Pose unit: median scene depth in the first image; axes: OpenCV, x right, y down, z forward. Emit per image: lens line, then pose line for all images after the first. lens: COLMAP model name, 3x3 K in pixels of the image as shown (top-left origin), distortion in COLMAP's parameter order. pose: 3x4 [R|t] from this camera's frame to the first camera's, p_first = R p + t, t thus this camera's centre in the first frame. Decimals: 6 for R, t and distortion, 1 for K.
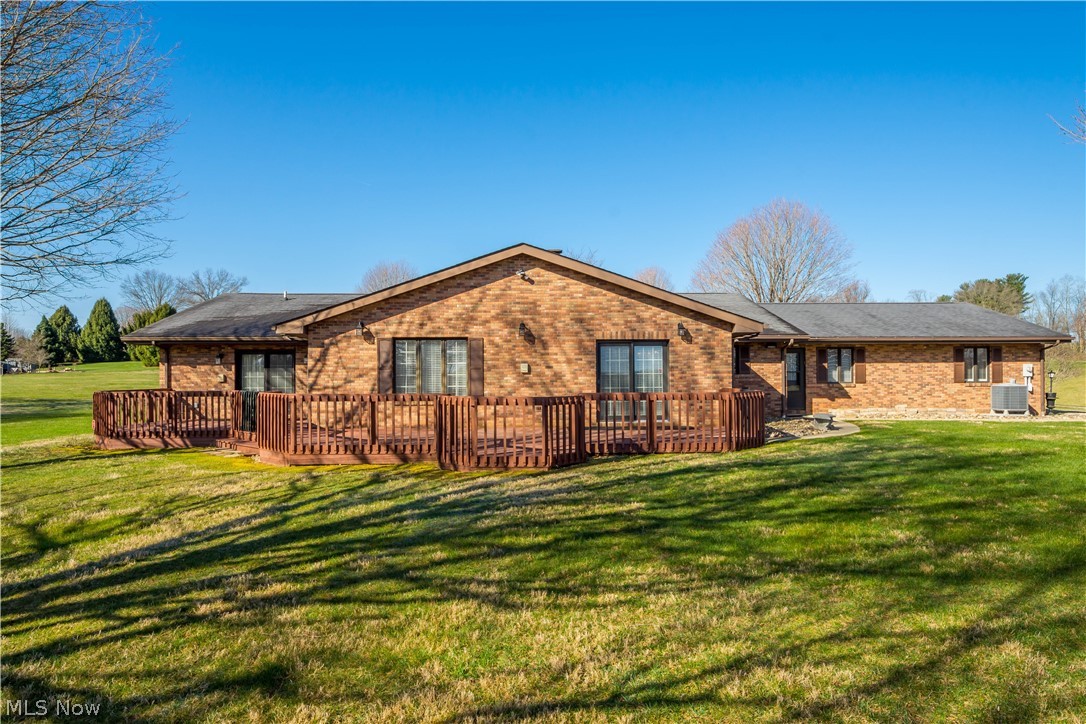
lens RADIAL K [[670.9, 0, 542.8], [0, 670.9, 365.5], [0, 0, 1]] dist [0.001785, -0.000013]
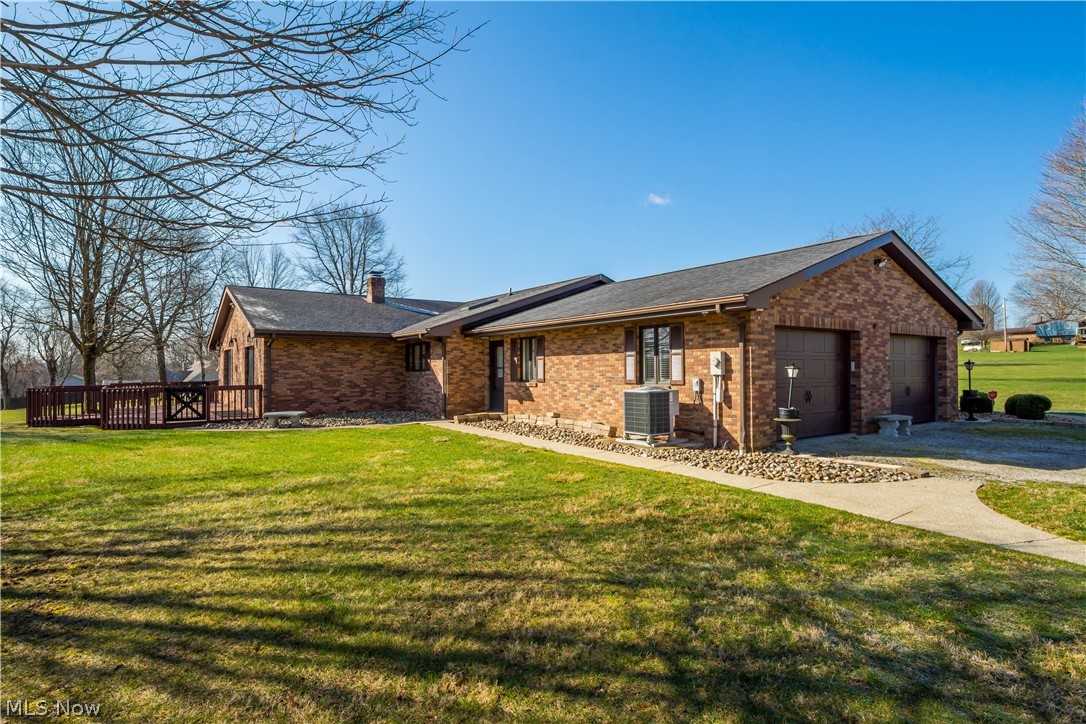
lens RADIAL K [[581.1, 0, 542.6], [0, 581.1, 363.6], [0, 0, 1]] dist [-0.003911, -0.000650]
pose [[0.566106, -0.009972, -0.824272, 1.028402], [0.022205, 0.999748, 0.003156, 0.002662], [0.824033, -0.020090, 0.566185, 0.620759]]
